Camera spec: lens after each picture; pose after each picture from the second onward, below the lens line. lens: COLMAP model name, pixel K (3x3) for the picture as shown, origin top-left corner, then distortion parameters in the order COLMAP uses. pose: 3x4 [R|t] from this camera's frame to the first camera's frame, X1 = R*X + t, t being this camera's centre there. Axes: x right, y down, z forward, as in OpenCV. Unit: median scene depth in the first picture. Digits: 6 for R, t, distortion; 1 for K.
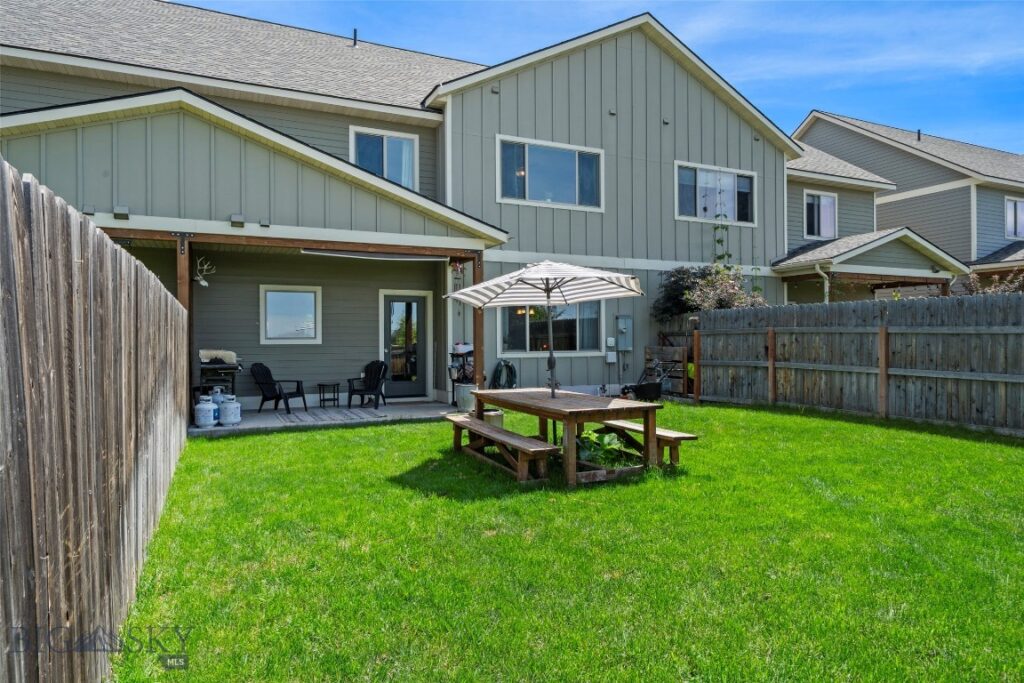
lens RADIAL K [[643.5, 0, 510.6], [0, 643.5, 340.2], [0, 0, 1]] dist [0.002898, 0.003737]
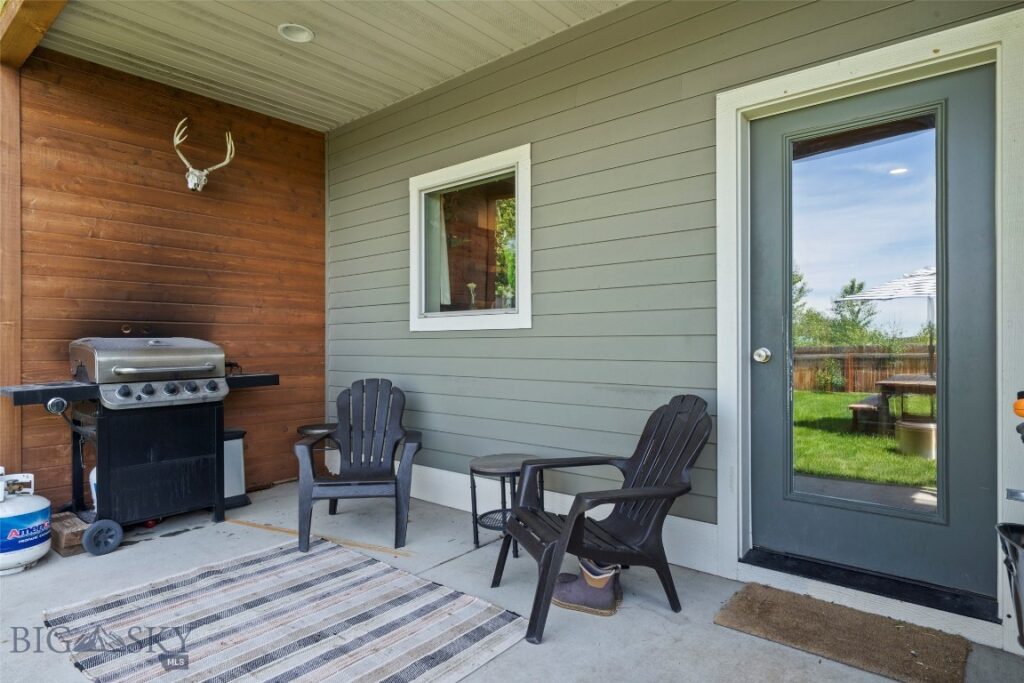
lens RADIAL K [[581.1, 0, 510.3], [0, 581.1, 343.9], [0, 0, 1]] dist [0.002191, -0.000224]
pose [[0.413337, 0.006816, -0.910553, -0.037988], [0.003380, 0.999954, 0.009019, 0.010368], [0.910572, -0.006805, 0.413295, 0.826595]]
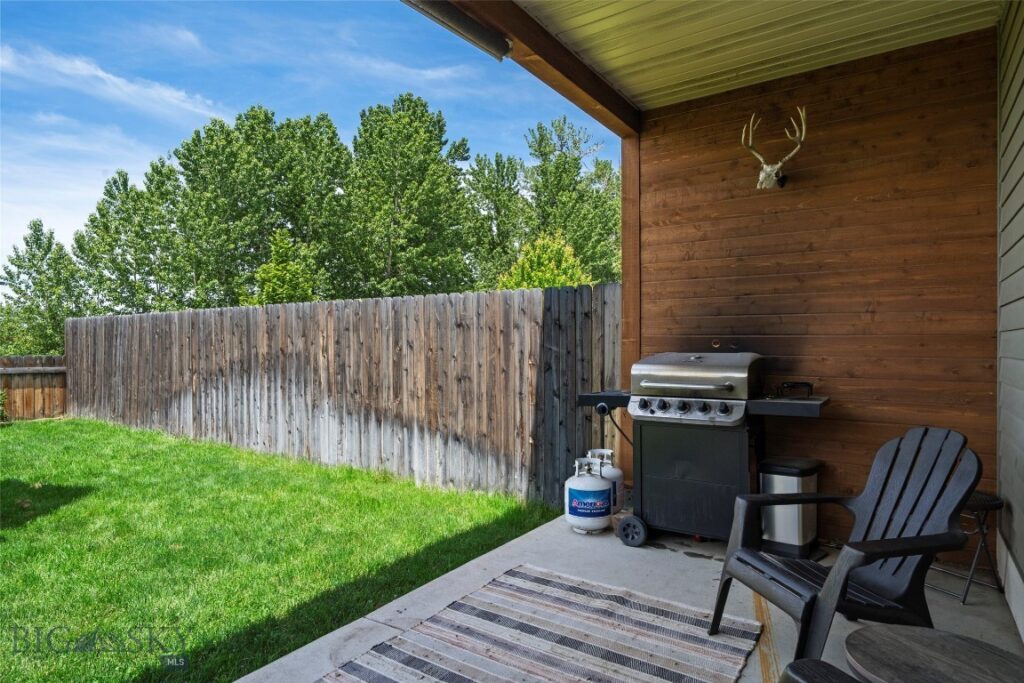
lens RADIAL K [[581.1, 0, 511.3], [0, 581.1, 341.2], [0, 0, 1]] dist [0.002191, -0.000224]
pose [[-0.867930, 0.005357, -0.496658, -0.143034], [0.007313, 0.999971, -0.001993, 0.003546], [0.496633, -0.005362, -0.867944, 0.979704]]
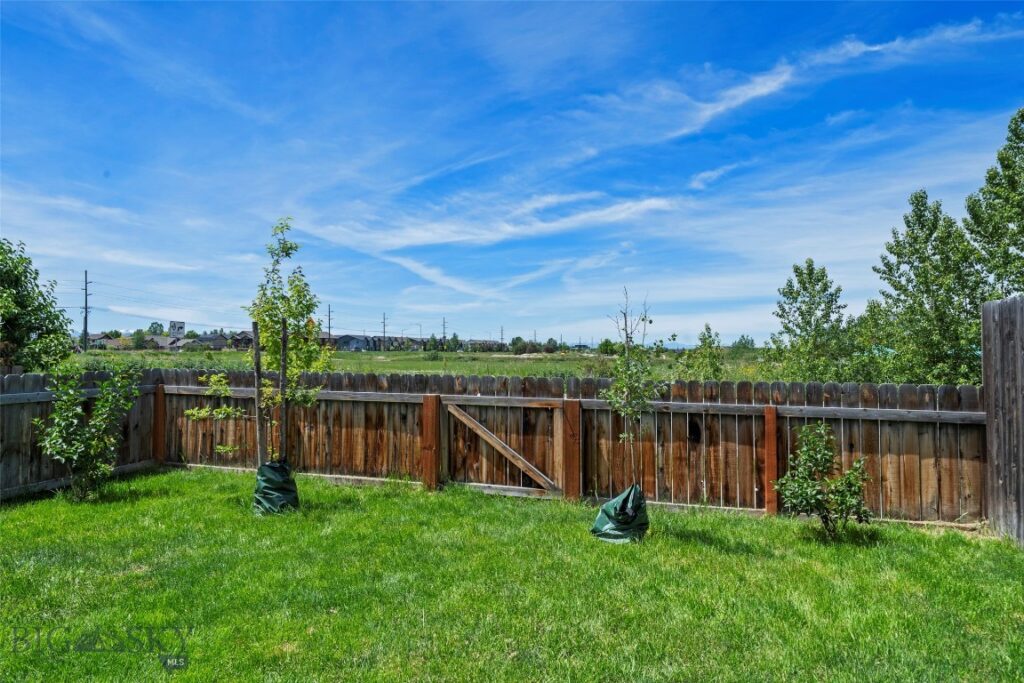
lens RADIAL K [[645.2, 0, 506.3], [0, 645.2, 348.2], [0, 0, 1]] dist [0.005373, -0.005659]
pose [[-0.743043, 0.013119, 0.669115, -0.054400], [0.006092, 0.999899, -0.012839, -0.002991], [-0.669216, -0.005464, -0.743048, 0.460639]]
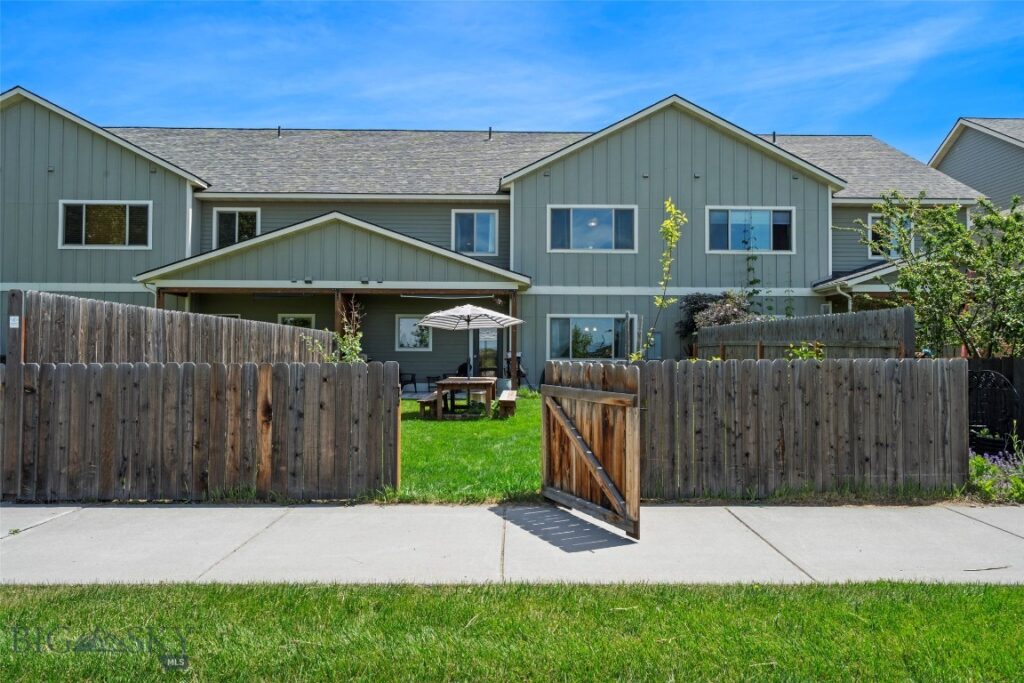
lens RADIAL K [[643.5, 0, 509.3], [0, 643.5, 338.9], [0, 0, 1]] dist [0.002898, 0.003737]
pose [[0.908825, 0.002865, -0.417168, 0.498336], [-0.009586, 0.999856, -0.014019, -0.003536], [0.417067, 0.016740, 0.908721, -0.321927]]
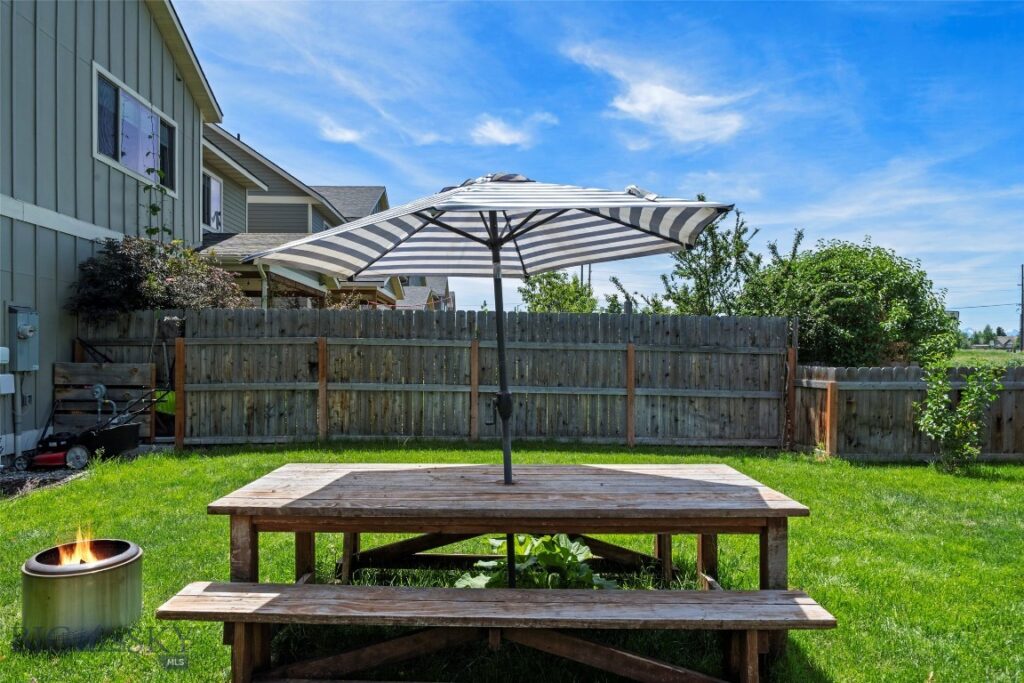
lens RADIAL K [[645.2, 0, 508.2], [0, 645.2, 356.5], [0, 0, 1]] dist [0.005373, -0.005659]
pose [[0.397466, -0.001892, 0.917615, -0.181441], [-0.007612, 0.999957, 0.005359, -0.002618], [-0.917585, -0.009115, 0.397435, 0.448804]]
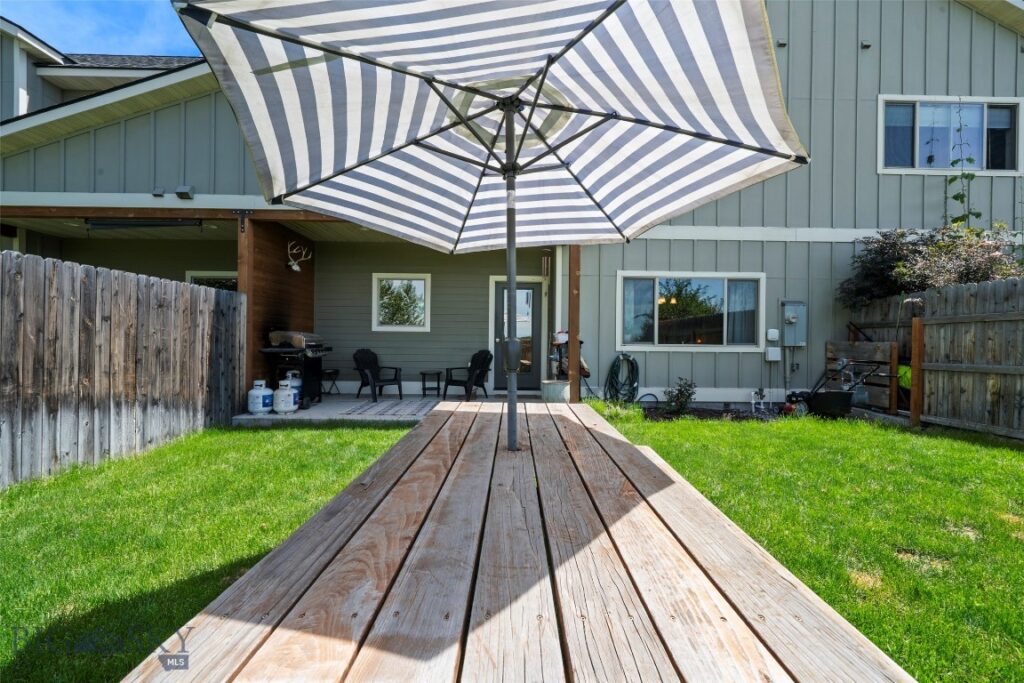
lens RADIAL K [[435.6, 0, 510.4], [0, 435.6, 341.4], [0, 0, 1]] dist [0.001389, -0.000434]
pose [[0.909415, 0.017814, -0.415509, 0.093091], [-0.015909, 0.999841, 0.008047, 0.012912], [0.415586, -0.000708, 0.909554, 0.416873]]
